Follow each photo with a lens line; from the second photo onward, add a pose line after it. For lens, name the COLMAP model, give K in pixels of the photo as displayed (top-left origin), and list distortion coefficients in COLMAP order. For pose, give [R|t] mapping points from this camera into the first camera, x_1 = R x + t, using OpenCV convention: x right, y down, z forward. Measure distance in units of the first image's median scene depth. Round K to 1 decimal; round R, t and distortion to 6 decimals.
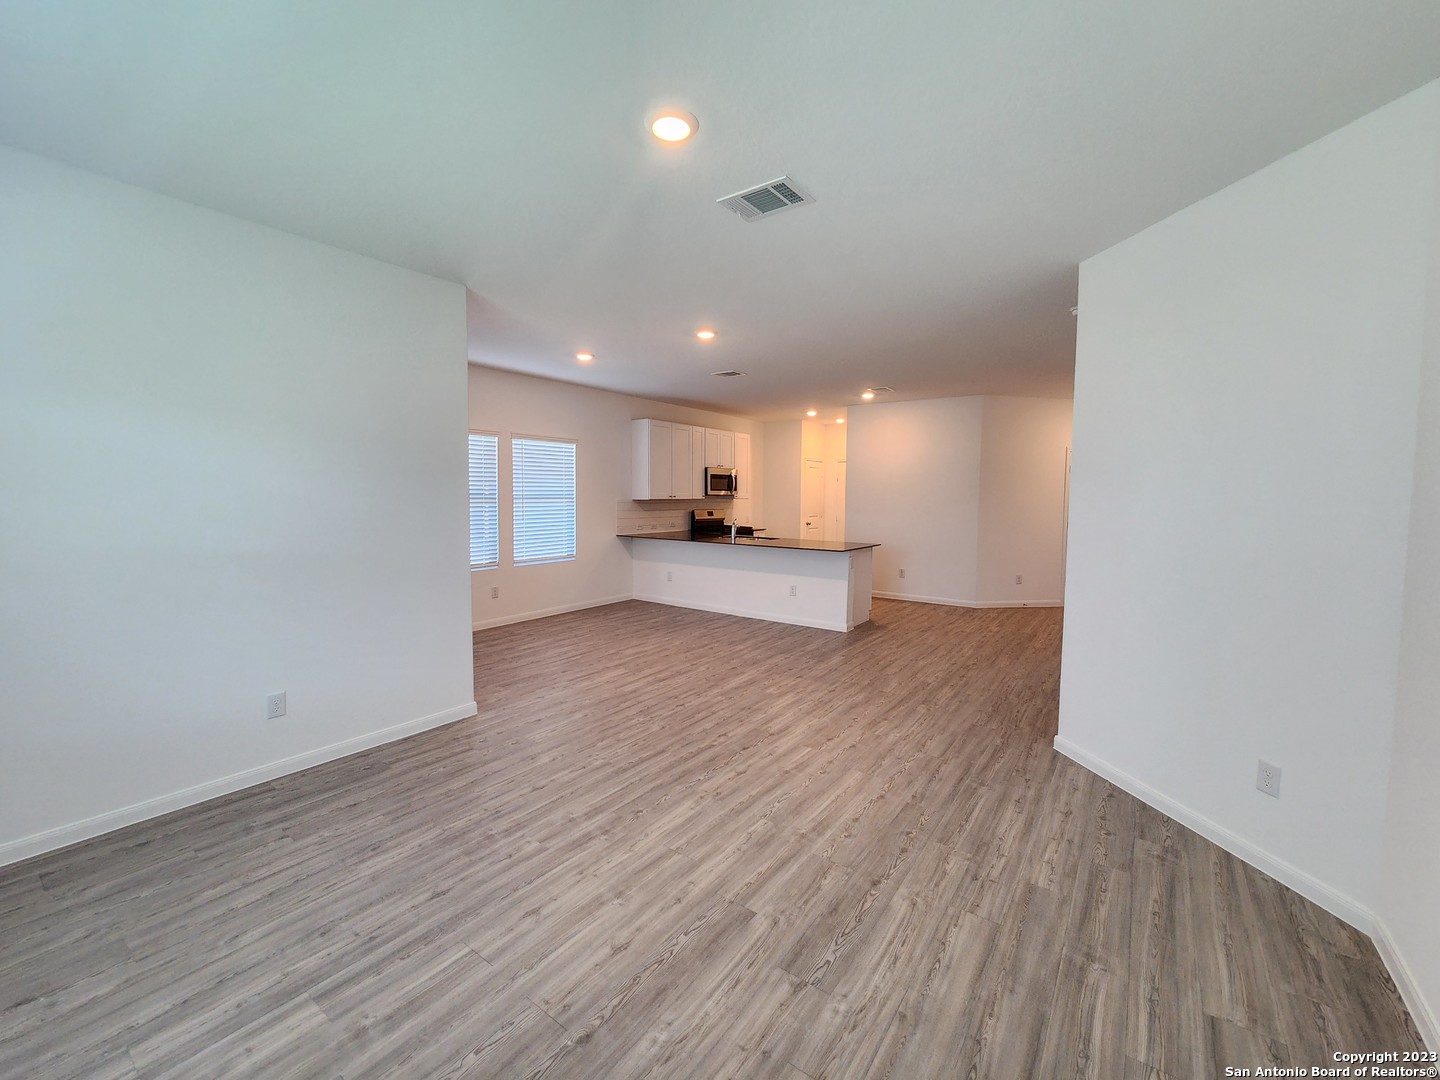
lens RADIAL K [[592.1, 0, 717.8], [0, 592.1, 531.0], [0, 0, 1]] dist [-0.000934, -0.000180]
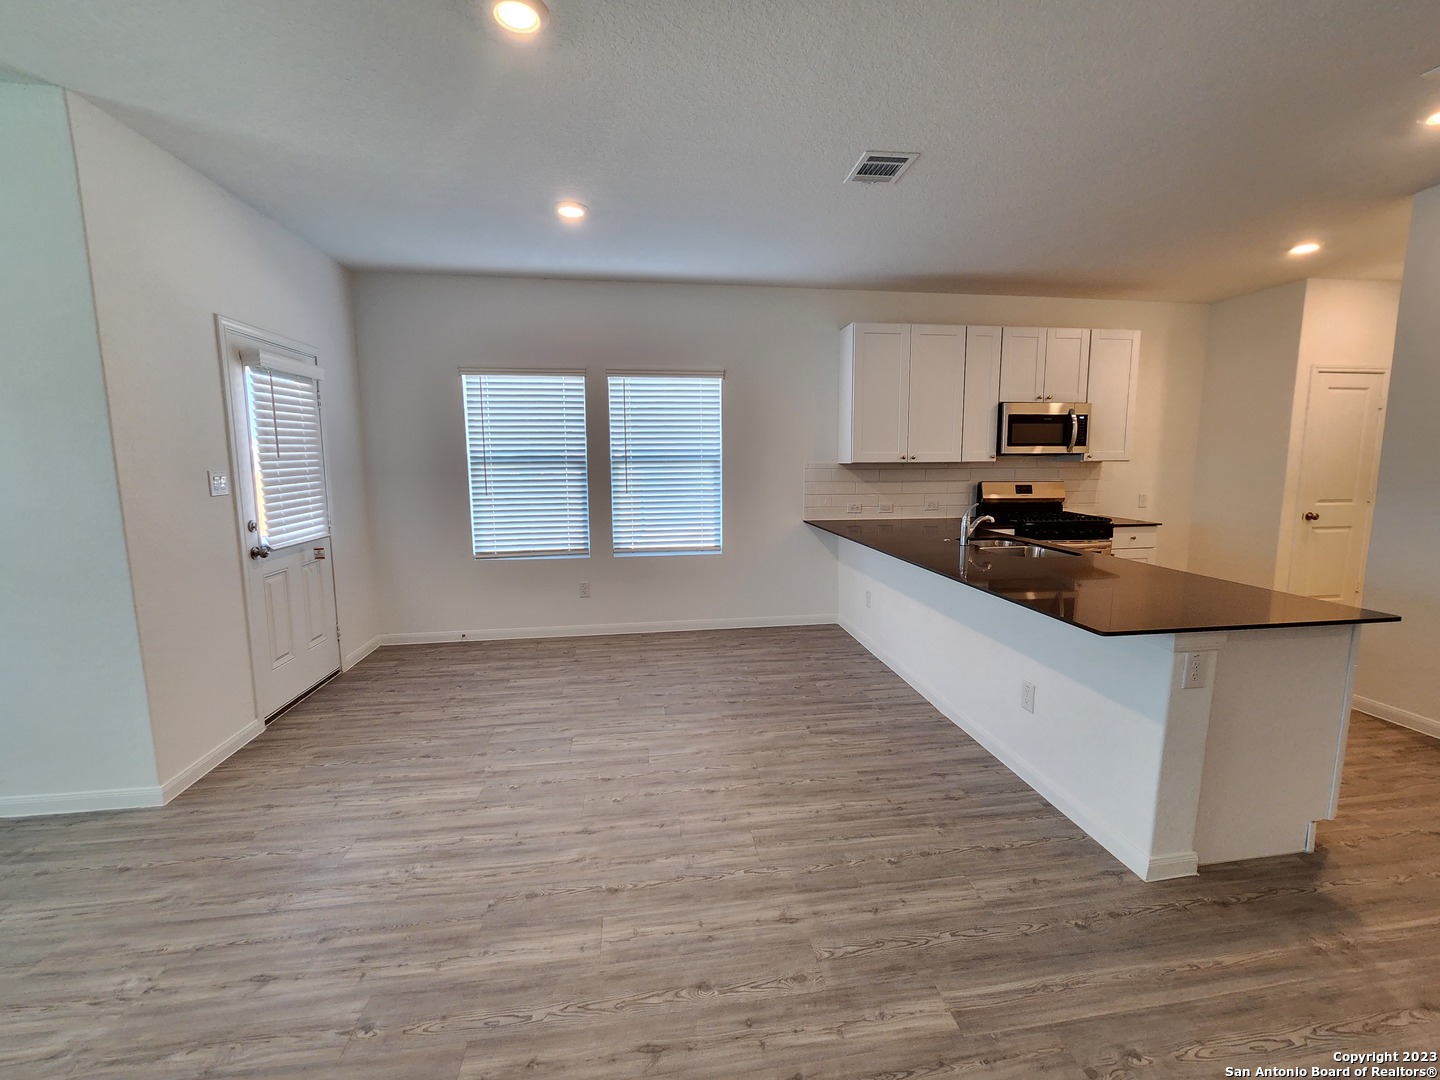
lens RADIAL K [[589.5, 0, 723.3], [0, 589.5, 530.6], [0, 0, 1]] dist [-0.000167, -0.001009]
pose [[0.697131, 0.079194, -0.712556, 0.562516], [-0.035474, 0.996473, 0.076043, -0.068842], [0.716066, -0.027734, 0.697482, 1.292966]]
